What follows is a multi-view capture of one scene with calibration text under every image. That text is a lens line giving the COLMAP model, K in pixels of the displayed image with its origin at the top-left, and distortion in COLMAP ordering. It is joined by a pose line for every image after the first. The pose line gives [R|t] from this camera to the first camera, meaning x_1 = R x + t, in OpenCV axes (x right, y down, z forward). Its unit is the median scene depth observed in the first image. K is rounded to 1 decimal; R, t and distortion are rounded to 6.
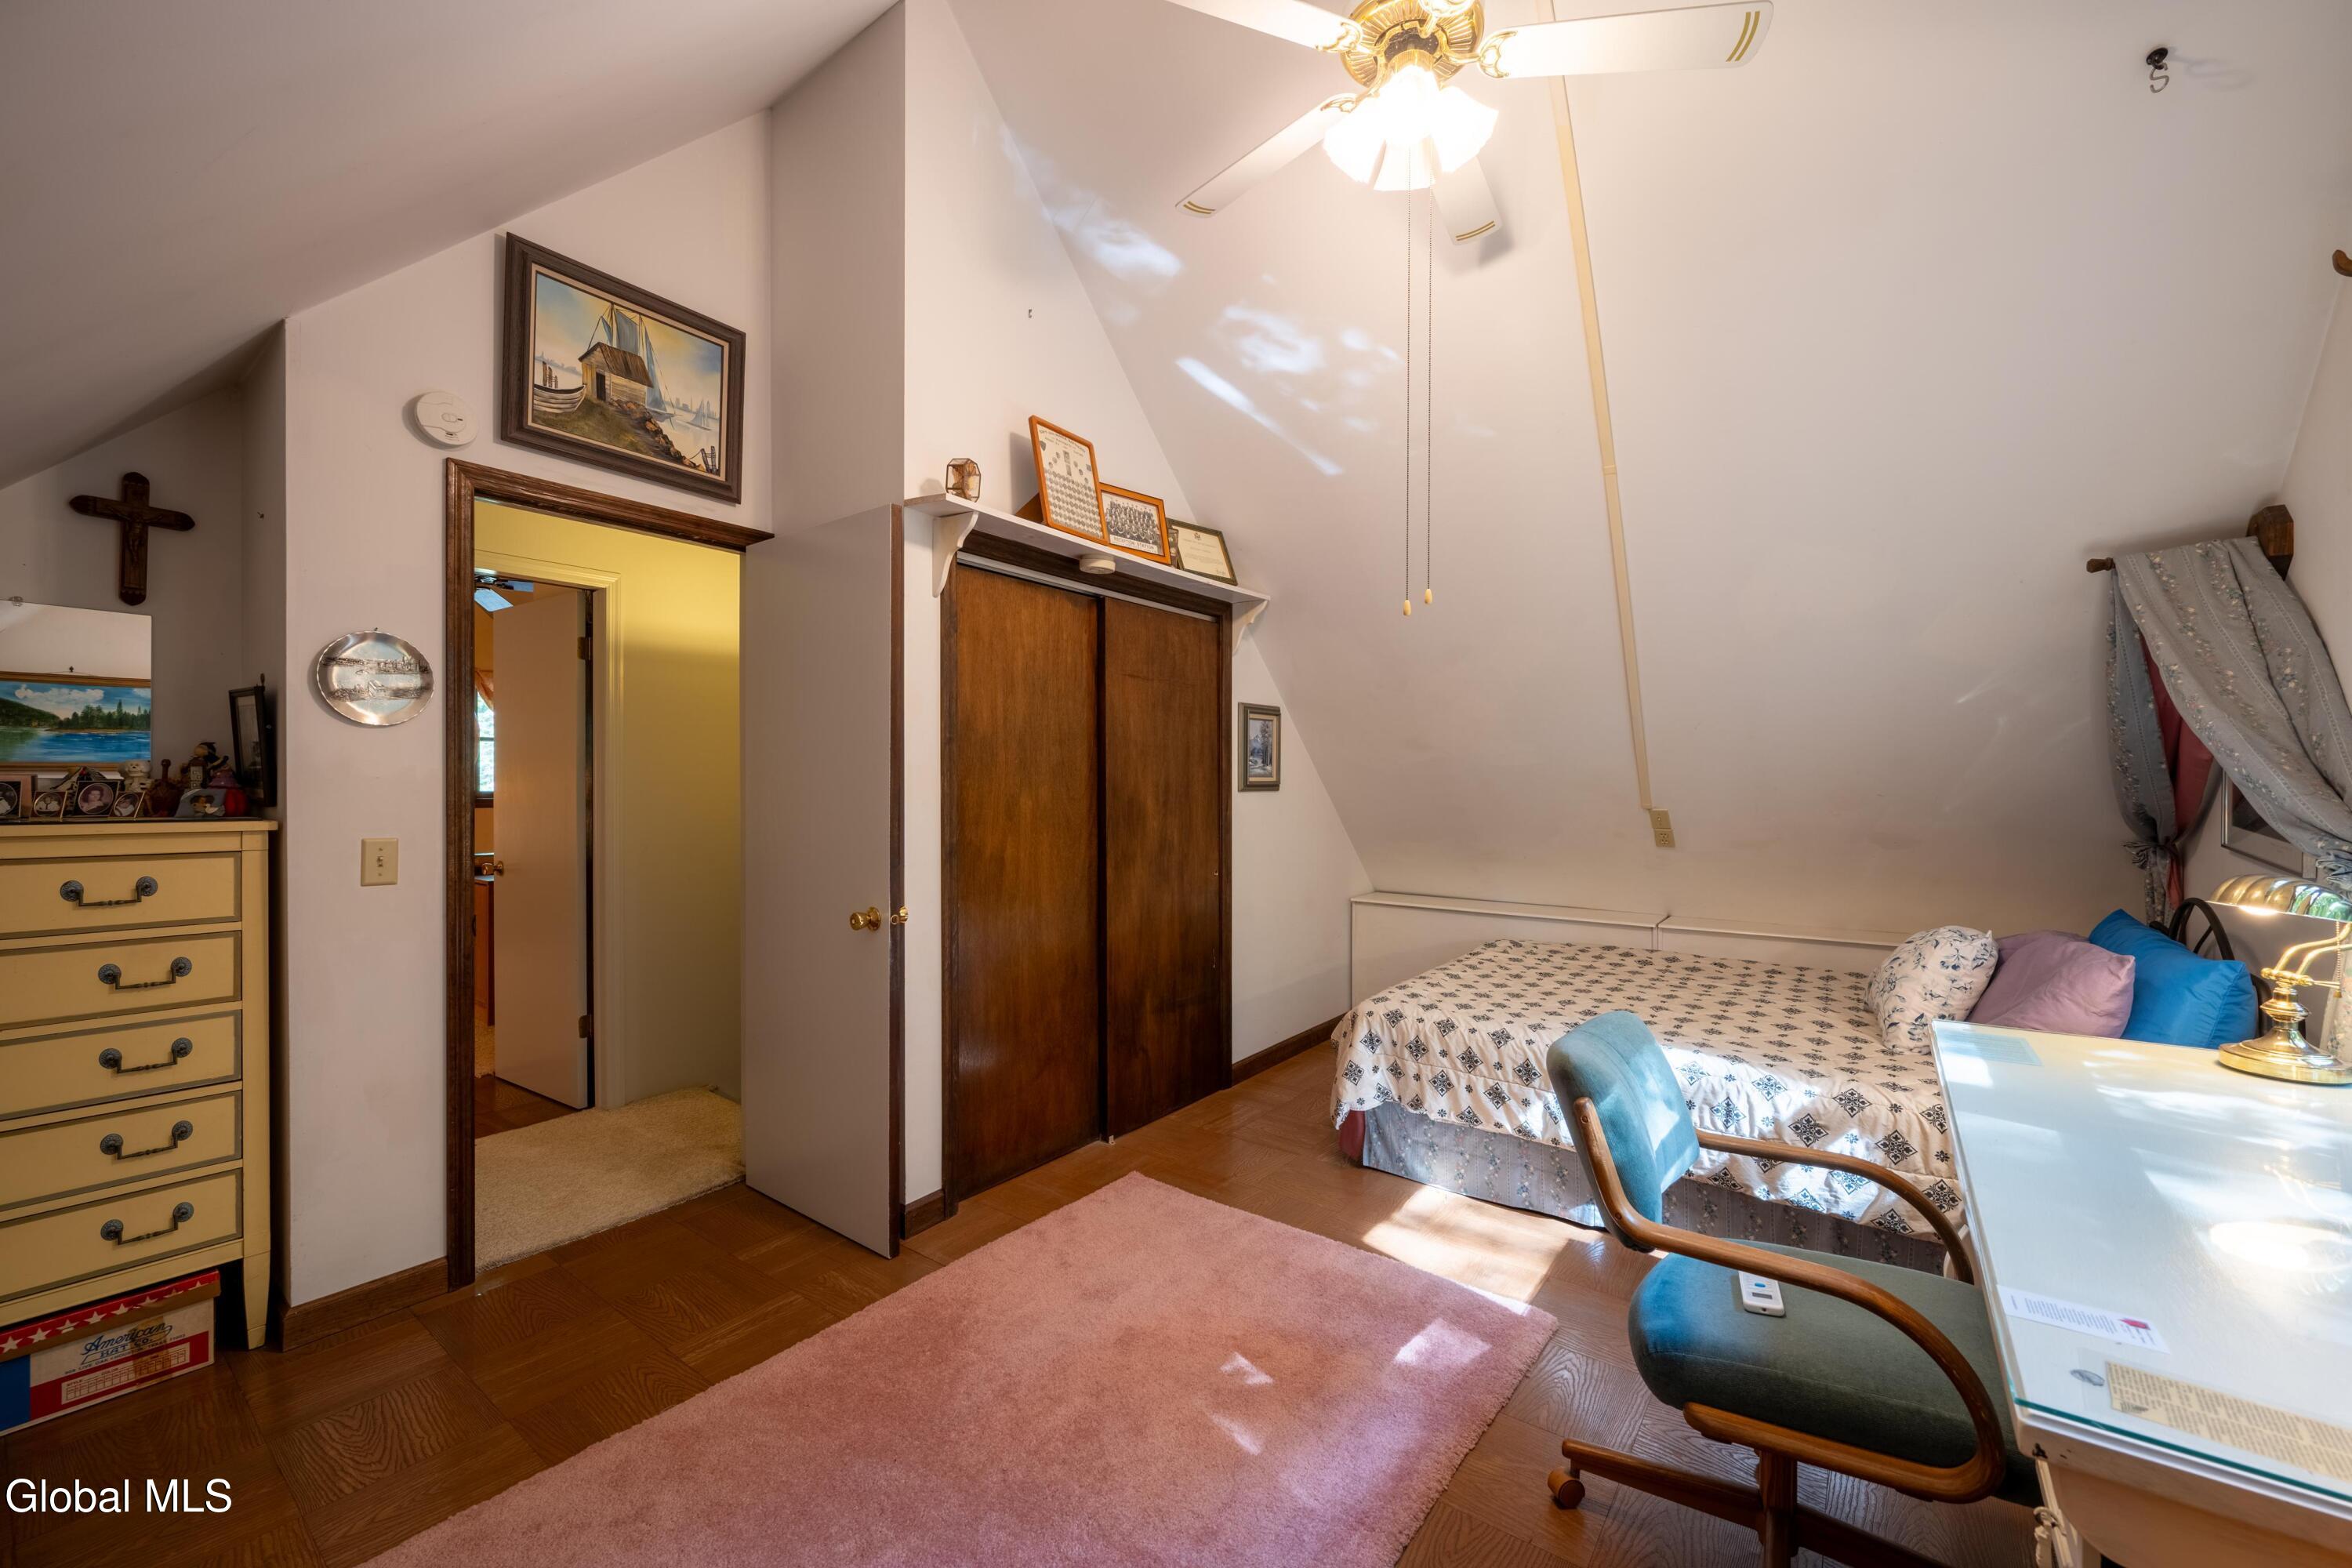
lens RADIAL K [[921.9, 0, 1176.0], [0, 921.9, 784.0], [0, 0, 1]] dist [-0.002176, -0.000289]
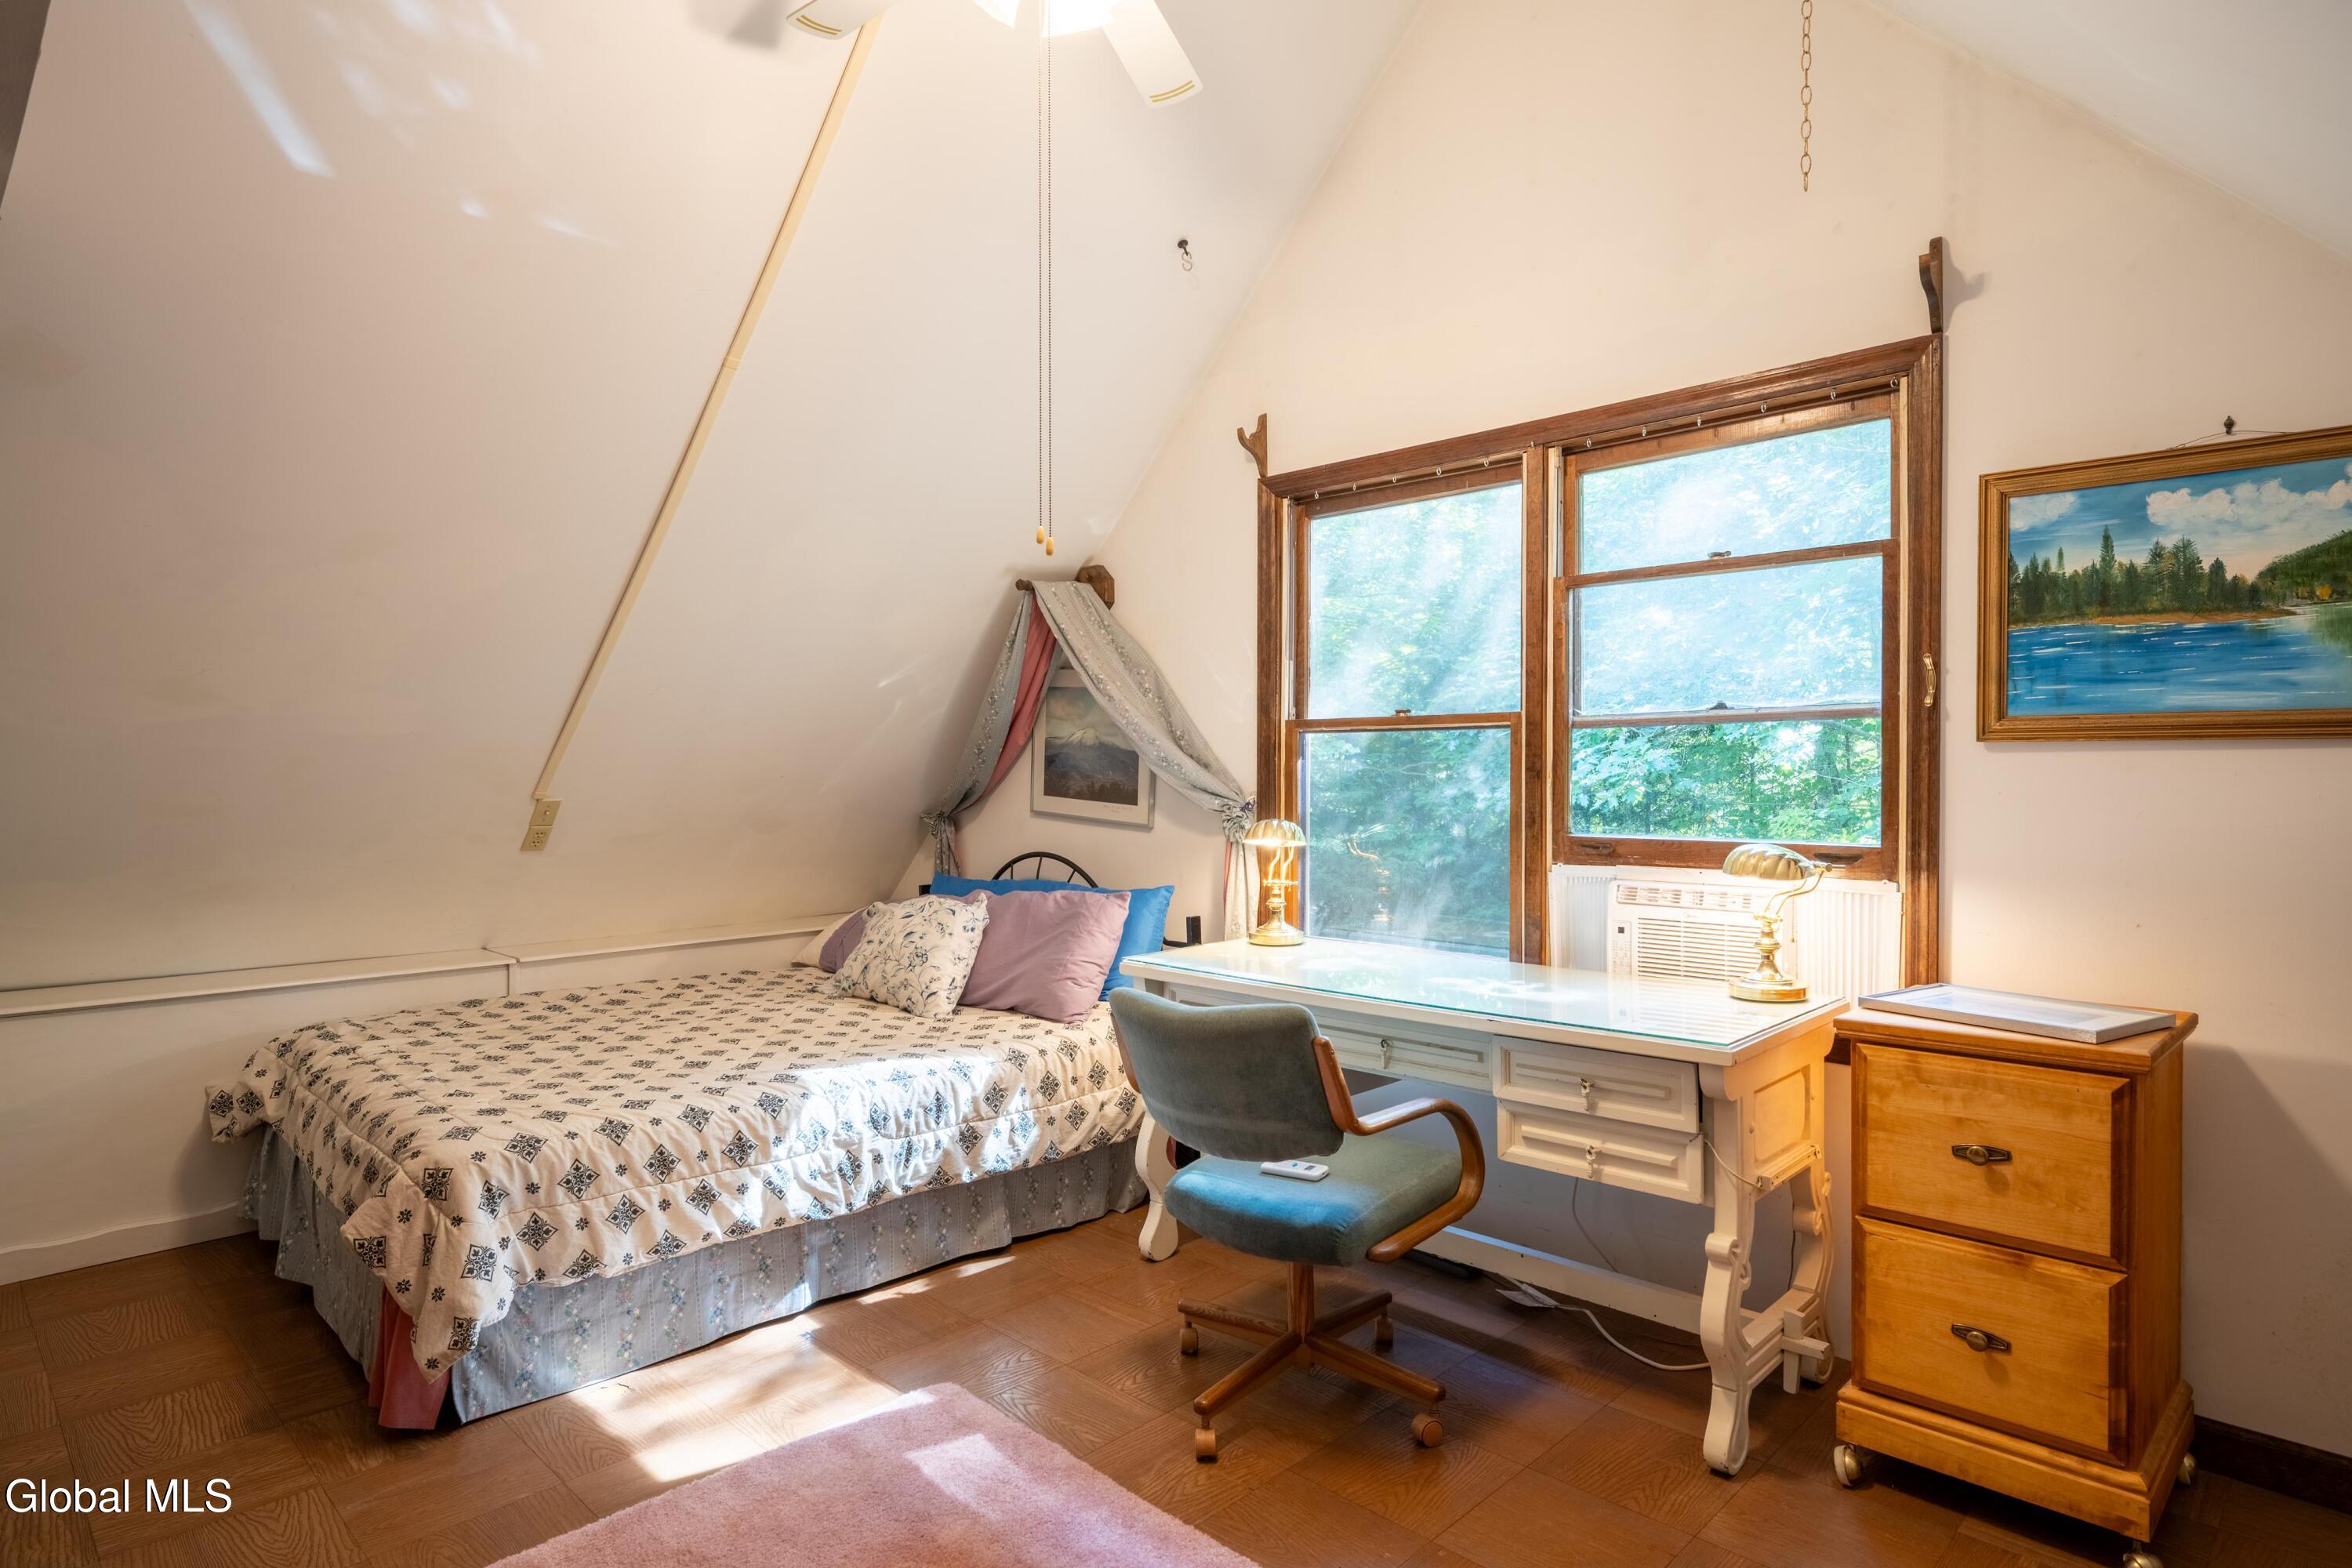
lens RADIAL K [[1300.0, 0, 1176.0], [0, 1300.0, 784.0], [0, 0, 1]] dist [0.001770, 0.000671]
pose [[0.129829, -0.012962, 0.991452, -0.607061], [0.003328, 0.999915, 0.012636, 0.005264], [-0.991531, 0.001659, 0.129861, 0.506468]]
